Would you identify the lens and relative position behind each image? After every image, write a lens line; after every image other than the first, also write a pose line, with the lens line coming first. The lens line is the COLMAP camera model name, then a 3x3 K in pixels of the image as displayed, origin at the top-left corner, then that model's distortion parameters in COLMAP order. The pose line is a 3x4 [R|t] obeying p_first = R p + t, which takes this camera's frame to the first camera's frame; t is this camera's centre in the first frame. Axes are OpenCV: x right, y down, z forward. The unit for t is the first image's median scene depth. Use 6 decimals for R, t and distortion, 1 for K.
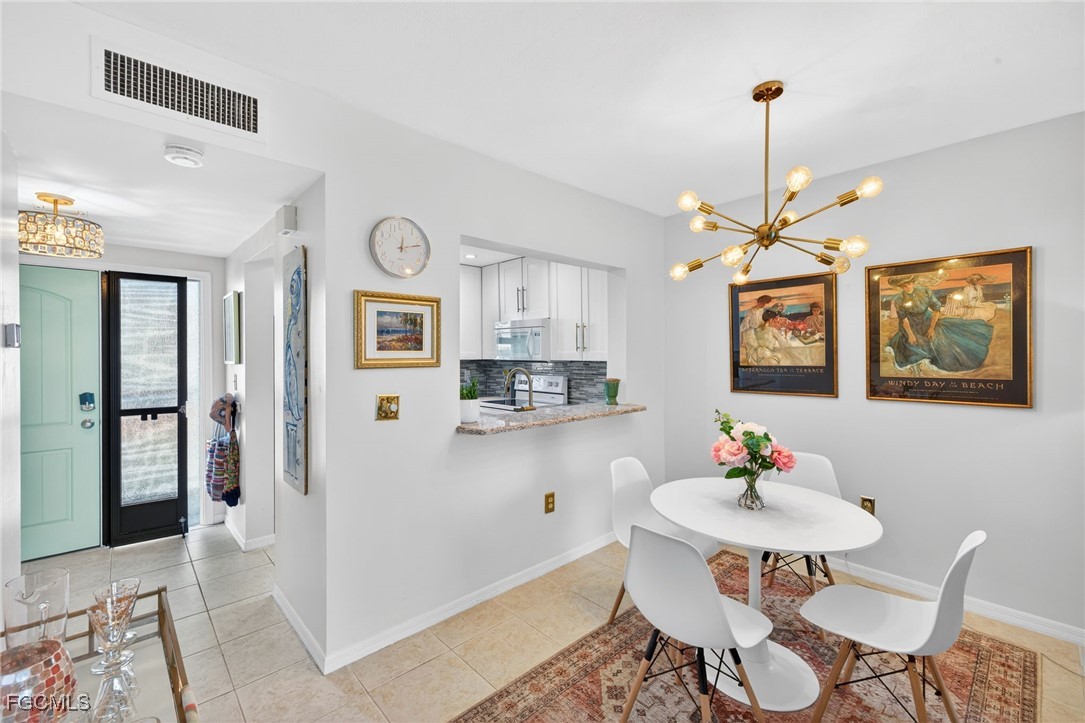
lens RADIAL K [[453.2, 0, 545.3], [0, 453.2, 358.7], [0, 0, 1]] dist [0.009845, -0.002512]
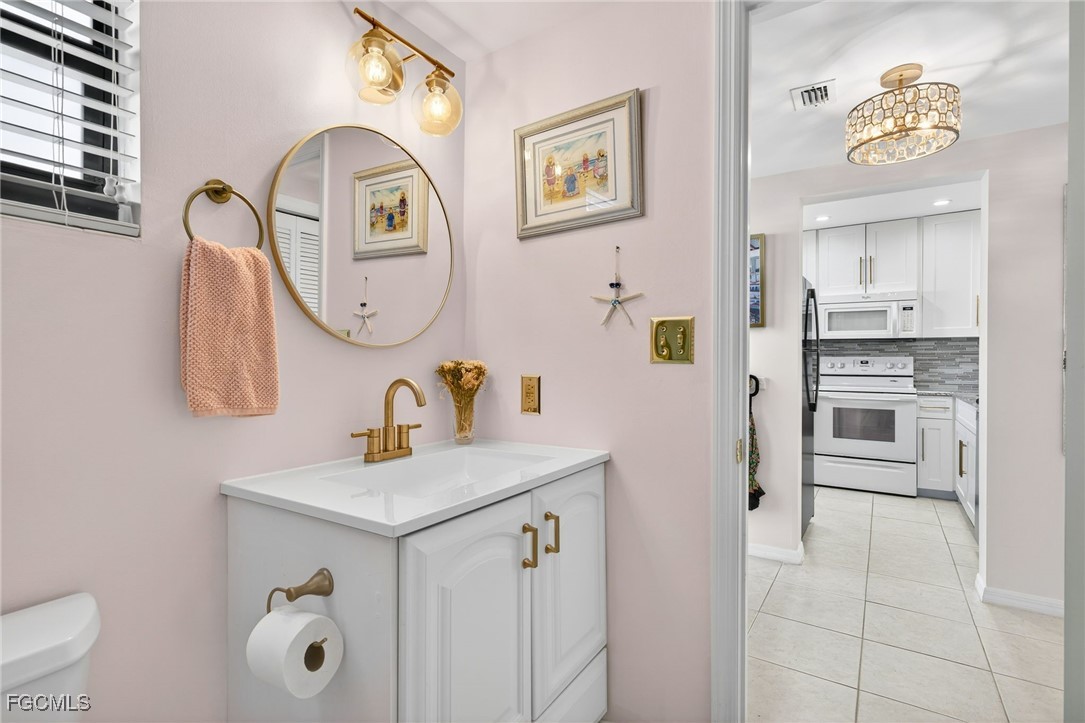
lens RADIAL K [[506.4, 0, 542.3], [0, 506.4, 360.9], [0, 0, 1]] dist [0.005120, 0.000512]
pose [[0.973541, 0.003102, 0.228490, -1.284628], [-0.001607, 0.999976, -0.006732, 0.077777], [-0.228505, 0.006187, 0.973523, 0.254485]]
